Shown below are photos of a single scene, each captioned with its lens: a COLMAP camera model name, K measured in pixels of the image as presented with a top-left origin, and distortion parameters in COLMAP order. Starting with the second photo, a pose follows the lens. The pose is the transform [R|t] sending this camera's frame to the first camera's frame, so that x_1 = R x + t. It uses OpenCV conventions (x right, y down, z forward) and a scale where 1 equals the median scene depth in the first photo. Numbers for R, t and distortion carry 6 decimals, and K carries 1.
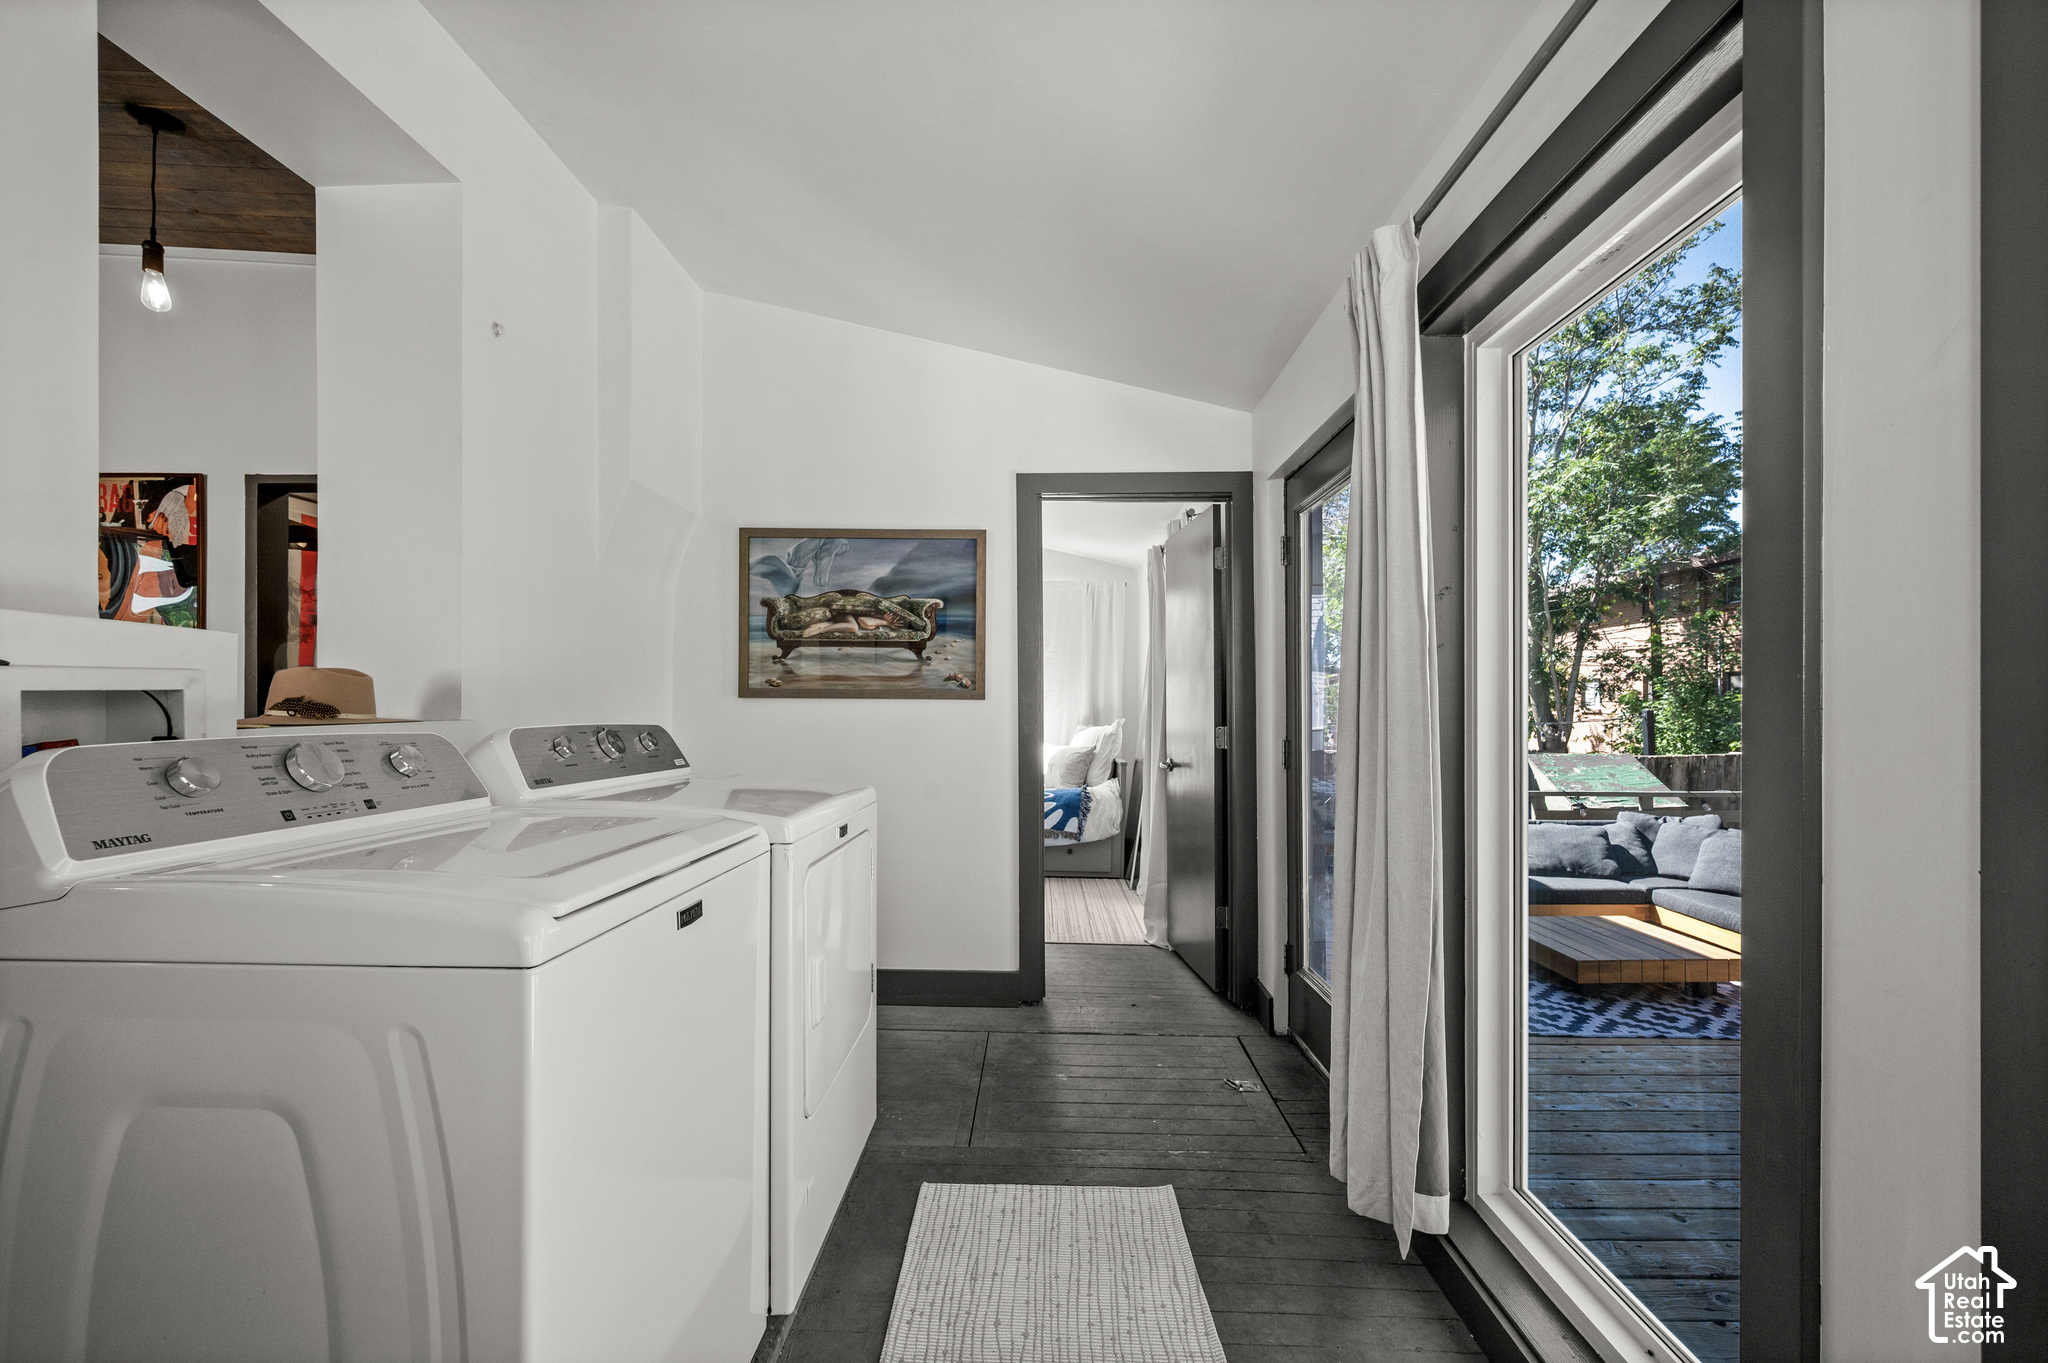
lens RADIAL K [[822.0, 0, 1025.4], [0, 822.0, 697.9], [0, 0, 1]] dist [-0.000676, -0.000379]
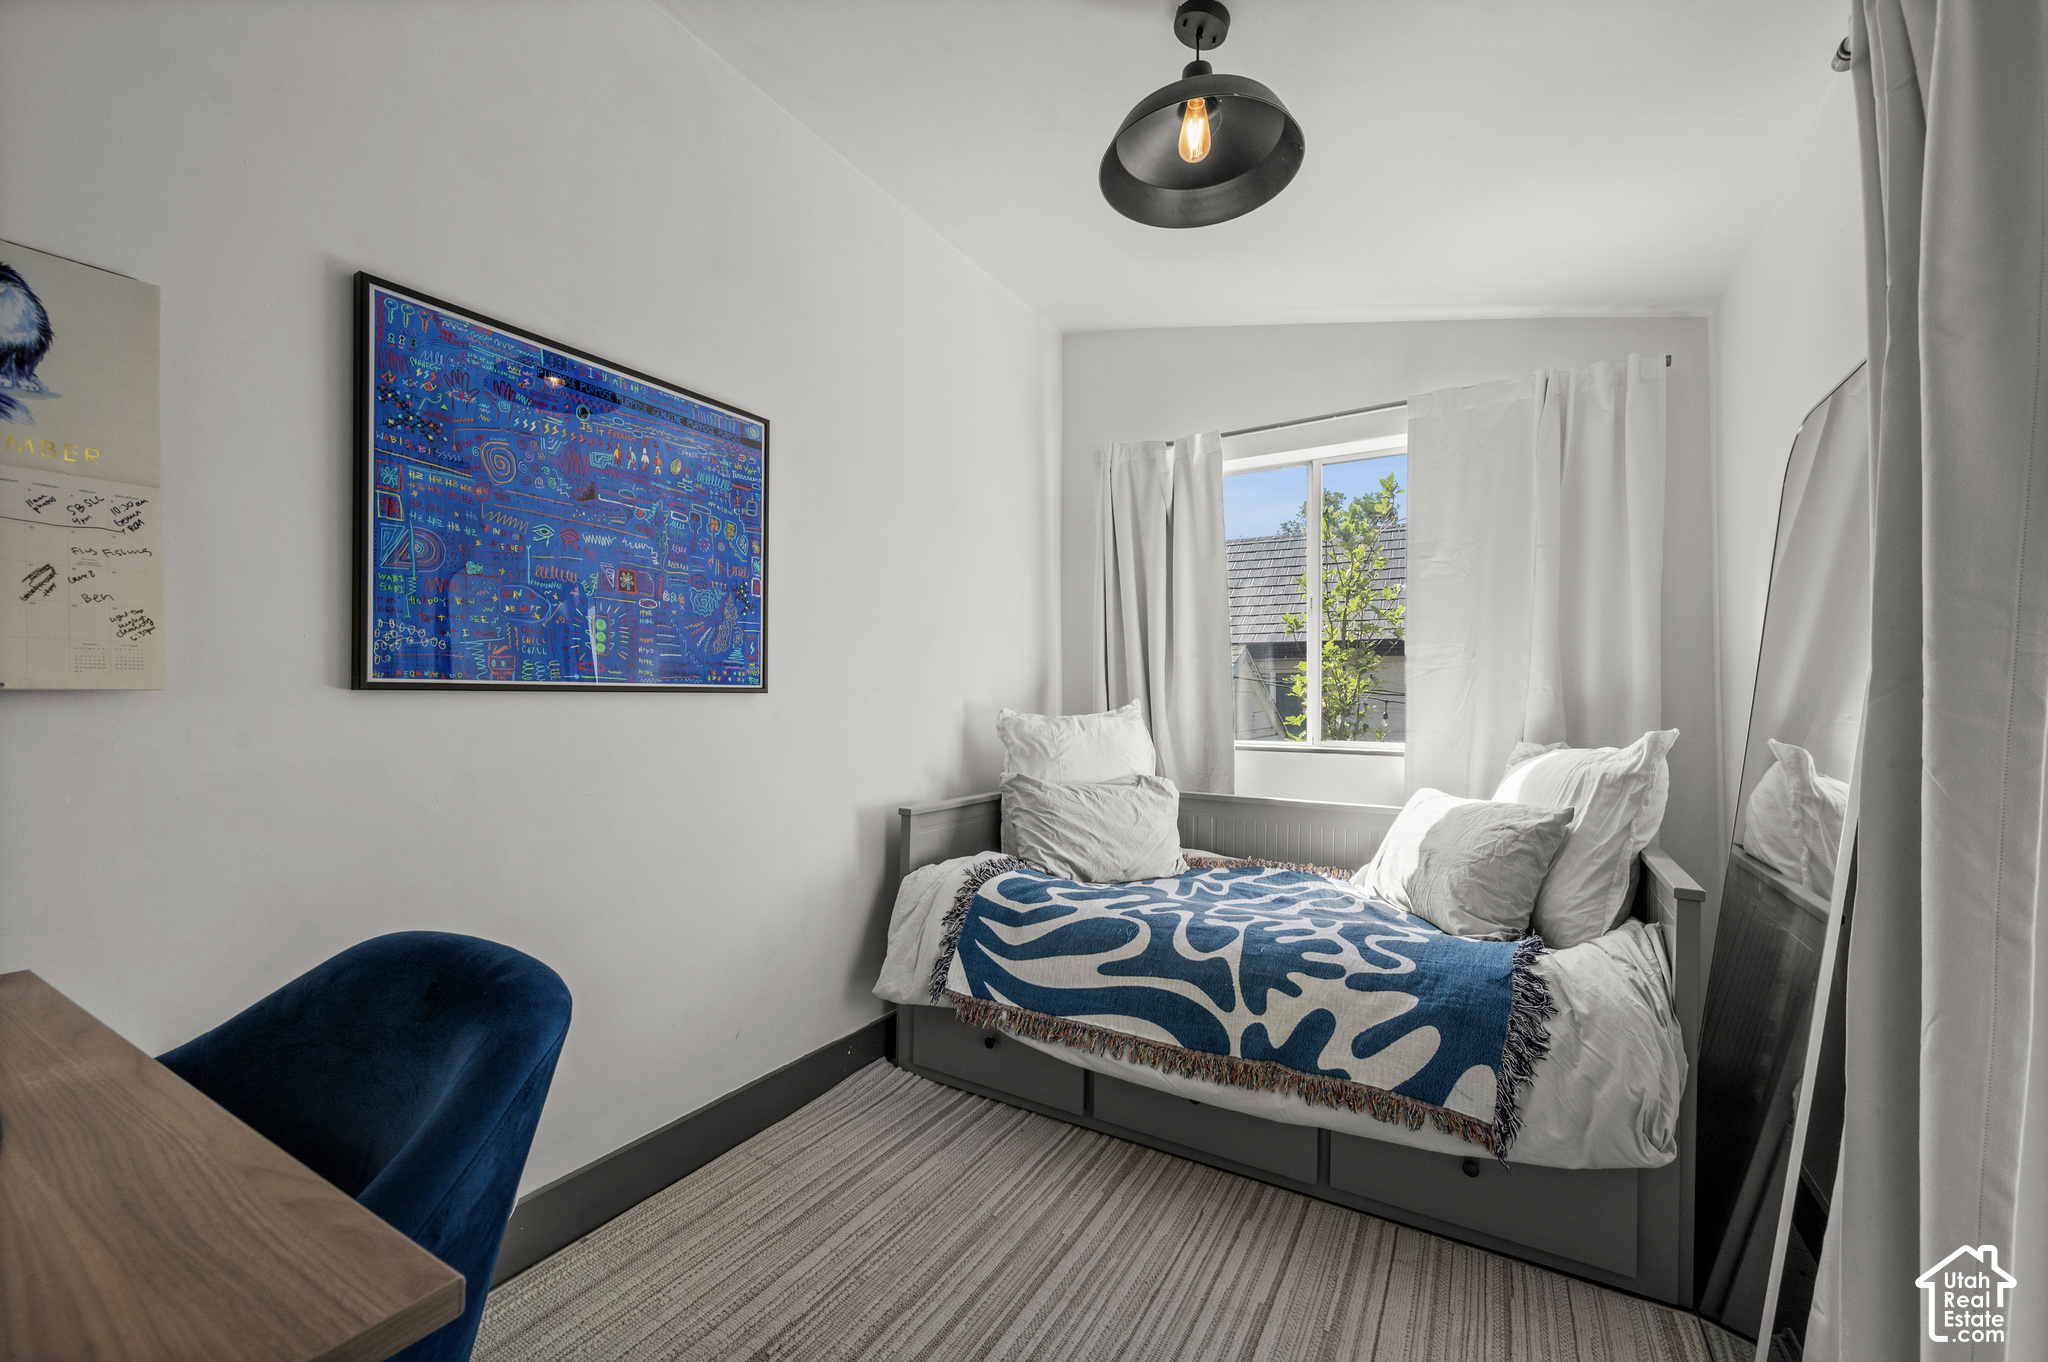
lens RADIAL K [[822.0, 0, 1002.7], [0, 822.0, 677.8], [0, 0, 1]] dist [-0.000676, -0.000379]
pose [[0.856150, -0.016303, -0.516470, 0.064010], [0.017776, 0.999840, -0.002093, -0.000240], [0.516422, -0.007389, 0.856303, 0.625162]]
